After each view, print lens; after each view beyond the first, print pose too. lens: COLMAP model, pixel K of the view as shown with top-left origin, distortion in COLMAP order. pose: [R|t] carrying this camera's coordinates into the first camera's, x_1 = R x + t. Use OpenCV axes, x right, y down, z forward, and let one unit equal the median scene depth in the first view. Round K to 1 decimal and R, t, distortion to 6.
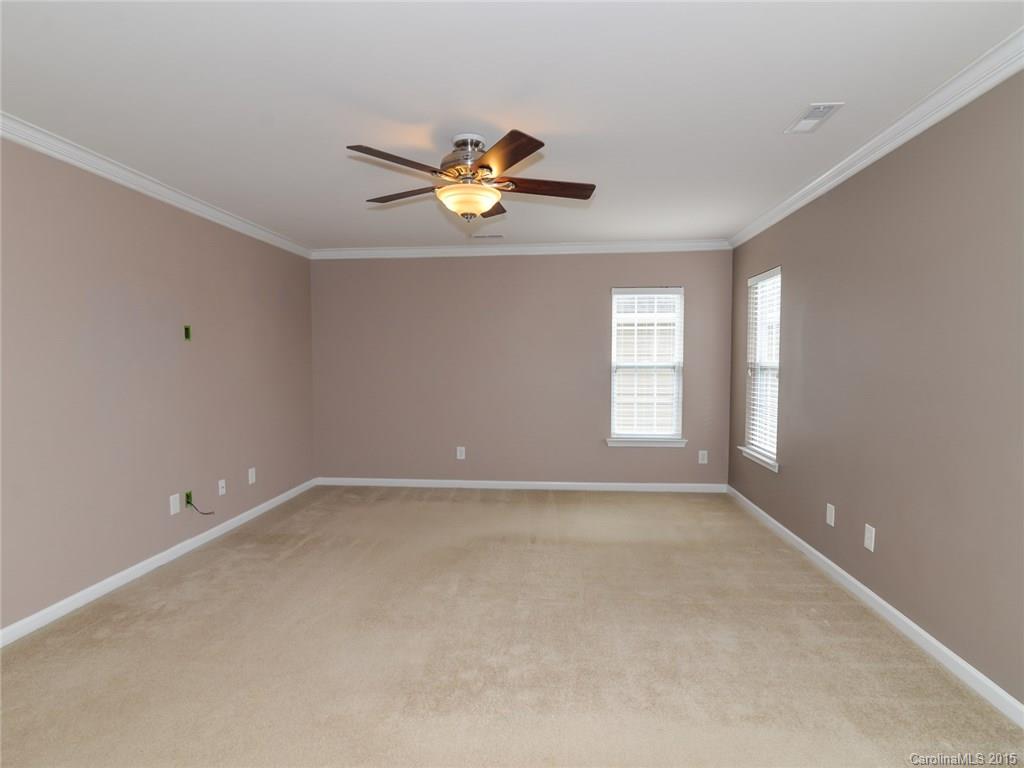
lens RADIAL K [[549.6, 0, 514.1], [0, 549.6, 381.4], [0, 0, 1]] dist [-0.007590, -0.000124]
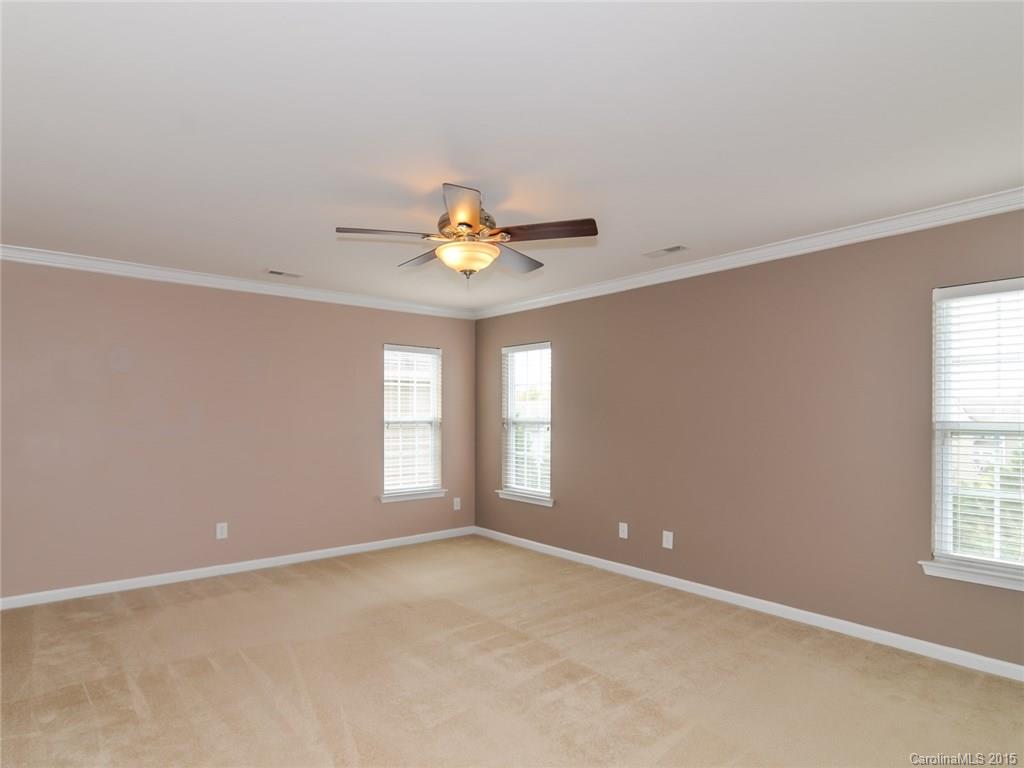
lens RADIAL K [[549.6, 0, 511.5], [0, 549.6, 390.0], [0, 0, 1]] dist [-0.007590, -0.000124]
pose [[0.728293, 0.033438, 0.684450, -0.339392], [0.024901, 0.996858, -0.075197, -0.003871], [-0.684814, 0.071809, 0.725171, 0.111741]]
